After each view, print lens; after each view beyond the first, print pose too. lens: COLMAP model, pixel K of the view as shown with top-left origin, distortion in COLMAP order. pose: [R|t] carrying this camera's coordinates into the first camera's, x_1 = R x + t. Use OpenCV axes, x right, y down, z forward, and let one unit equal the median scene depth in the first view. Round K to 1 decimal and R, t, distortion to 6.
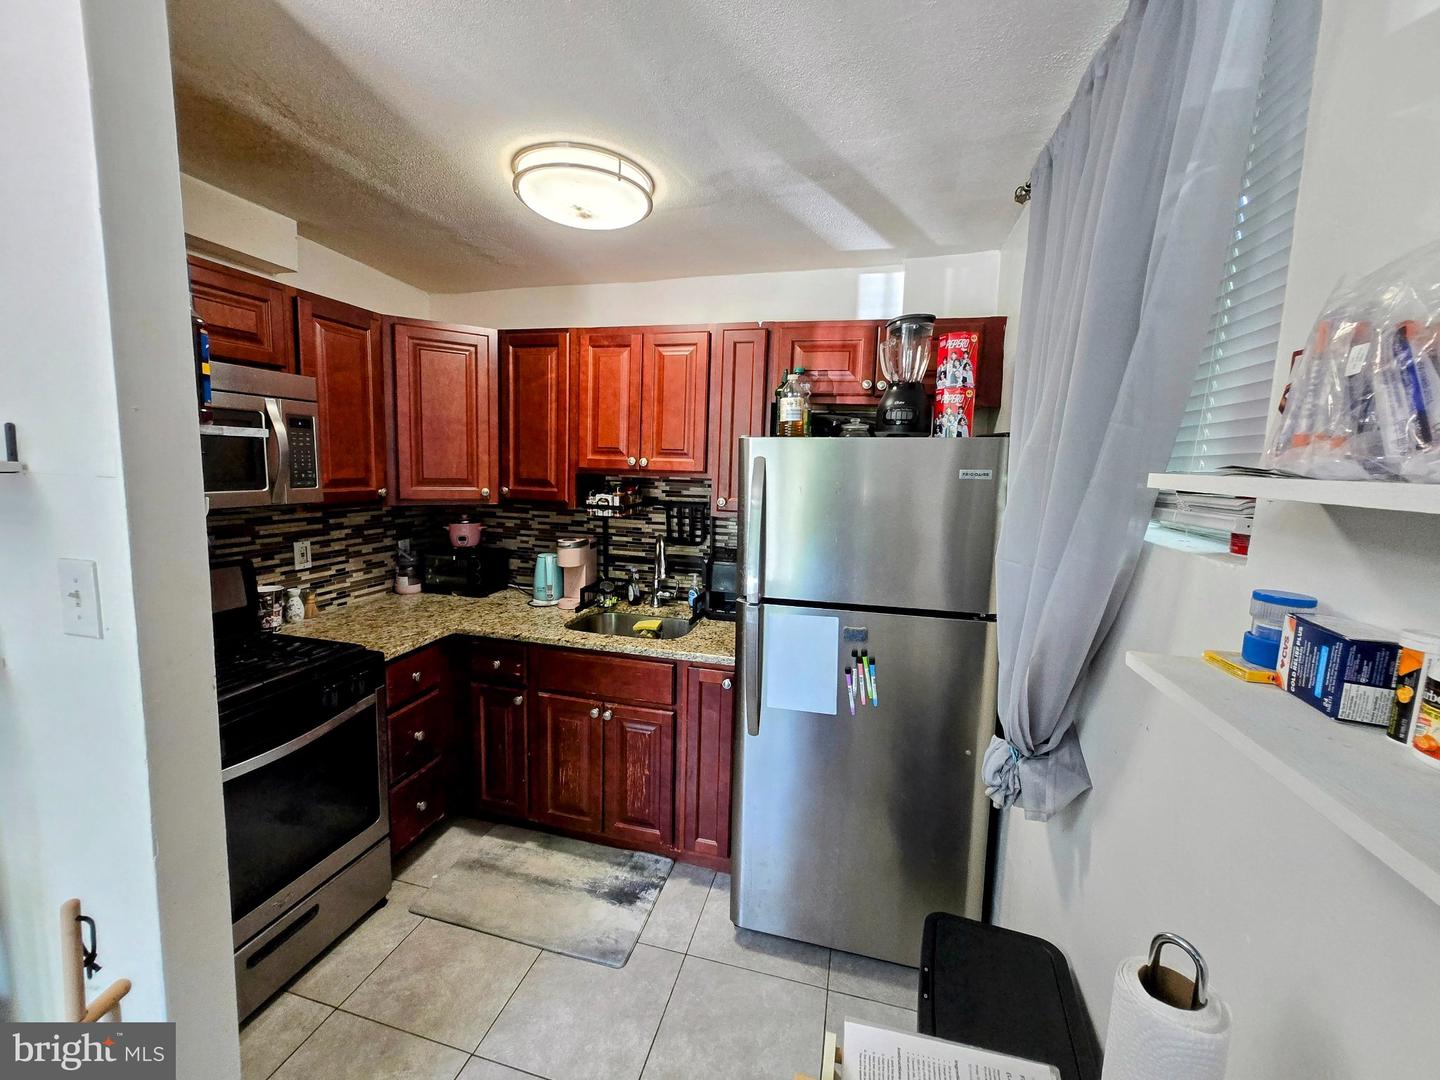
lens RADIAL K [[560.4, 0, 720.2], [0, 560.4, 529.6], [0, 0, 1]] dist [-0.000949, -0.000310]
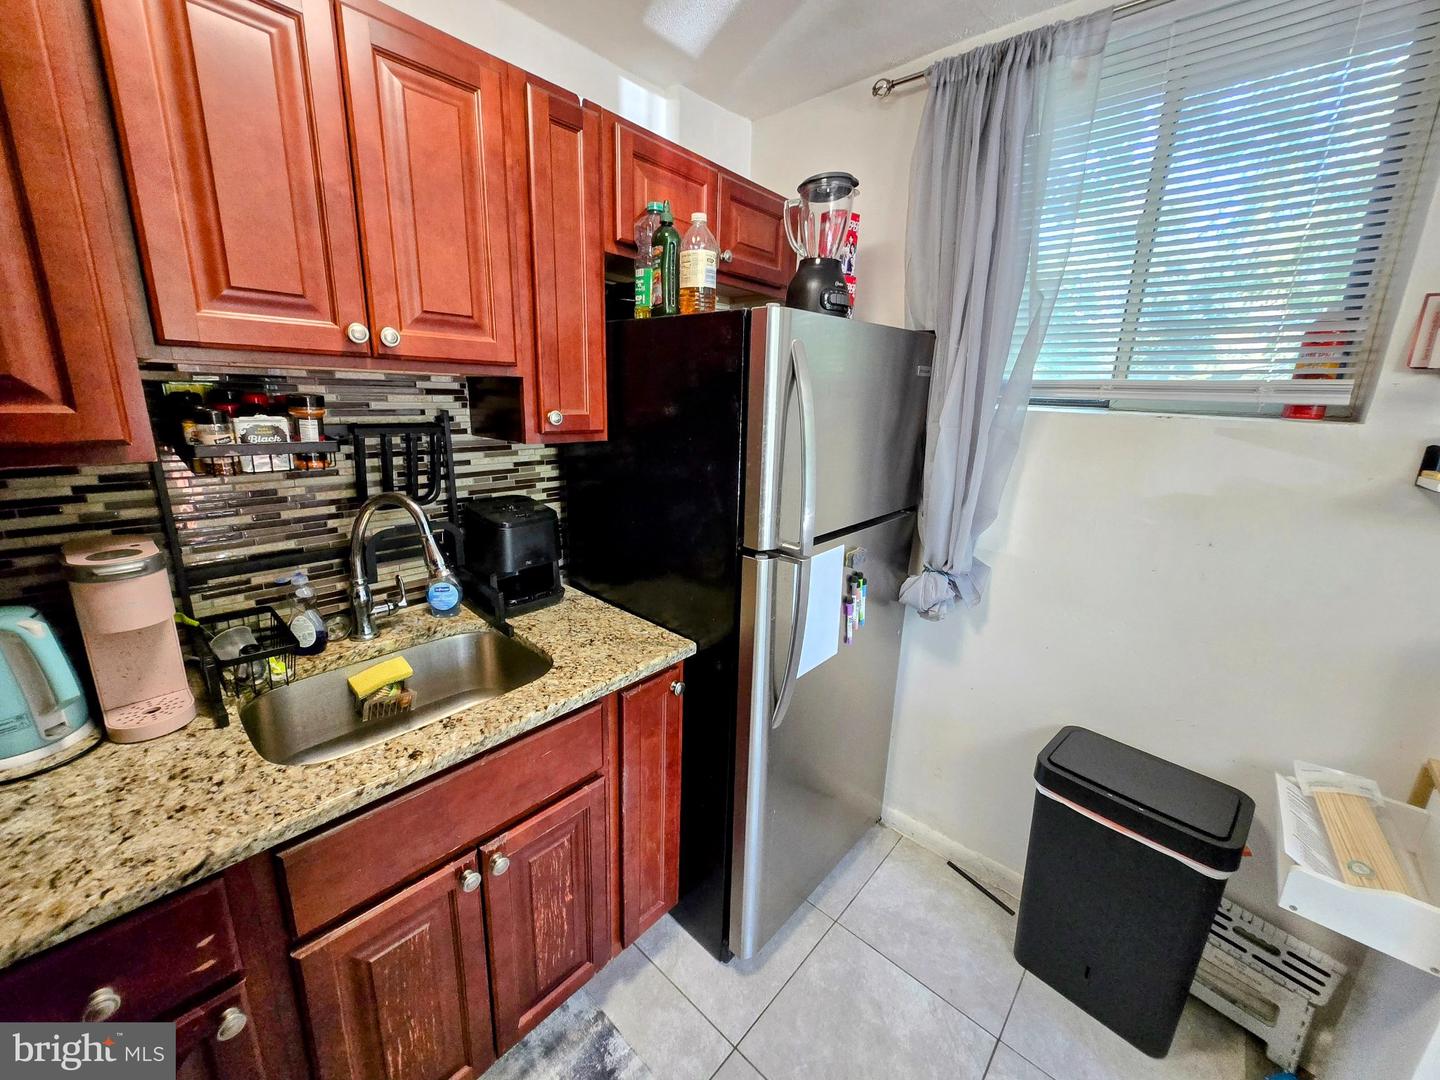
lens RADIAL K [[560.4, 0, 720.2], [0, 560.4, 529.6], [0, 0, 1]] dist [-0.000949, -0.000310]
pose [[0.467171, -0.225800, 0.854848, -0.411845], [0.083818, 0.973796, 0.211413, -0.041114], [-0.880185, -0.027115, 0.473856, 0.528257]]
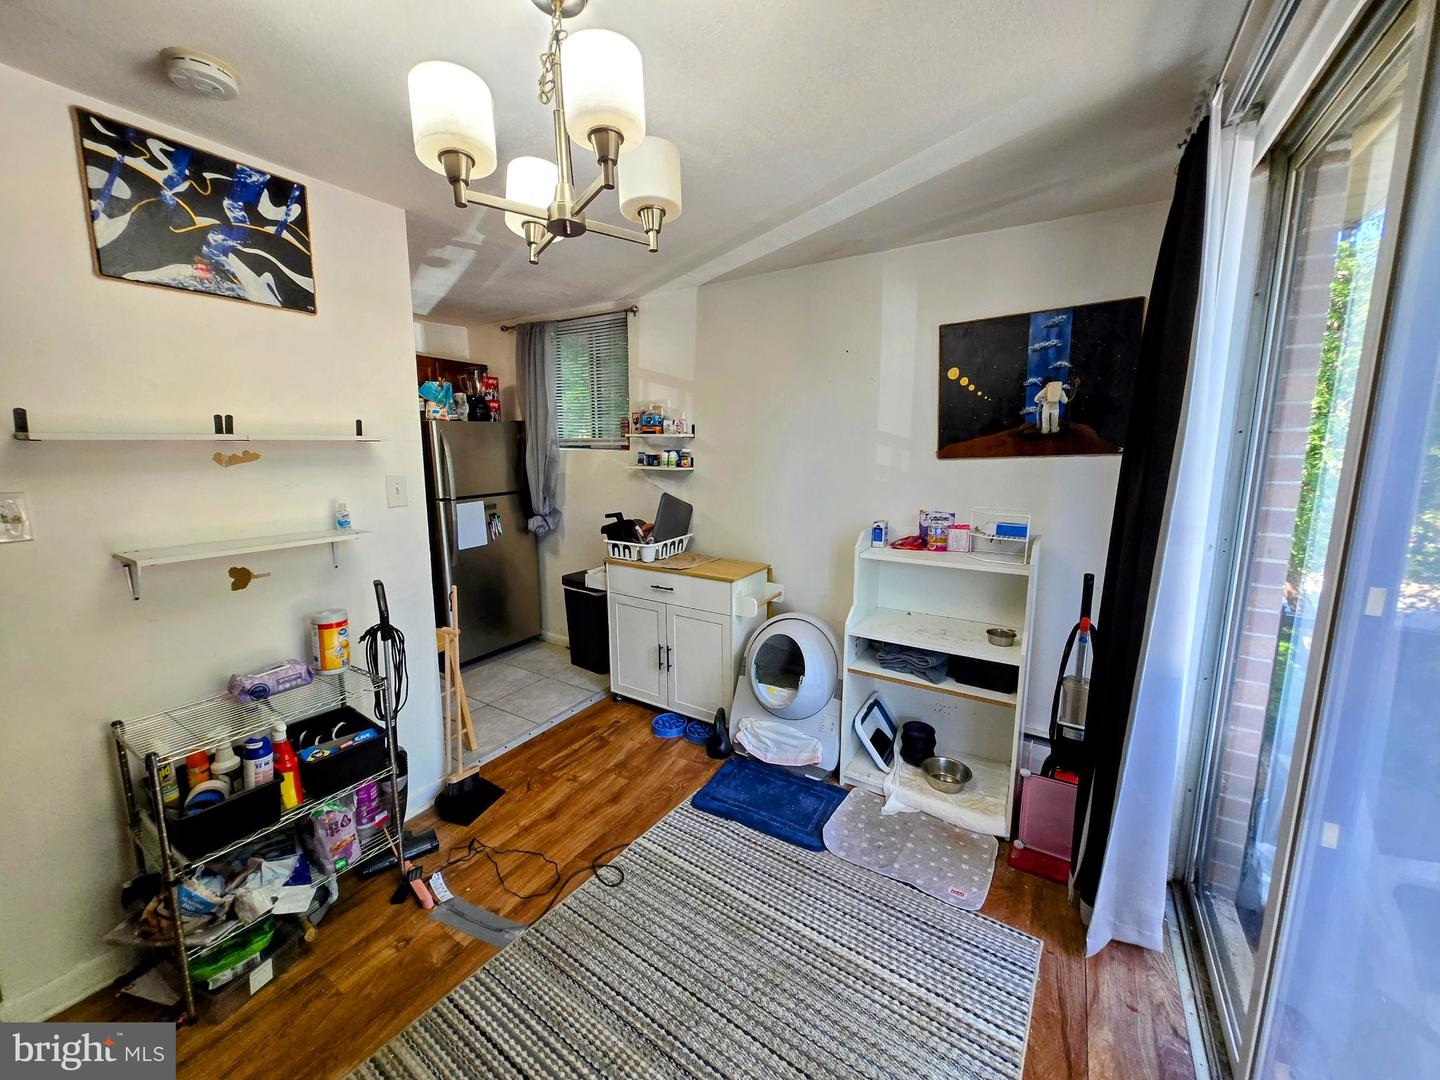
lens RADIAL K [[560.4, 0, 720.2], [0, 560.4, 529.6], [0, 0, 1]] dist [-0.000949, -0.000310]
pose [[0.301730, -0.173519, 0.937470, -1.152237], [0.118844, 0.982474, 0.143598, 0.040171], [-0.945957, 0.068085, 0.317064, -0.440989]]
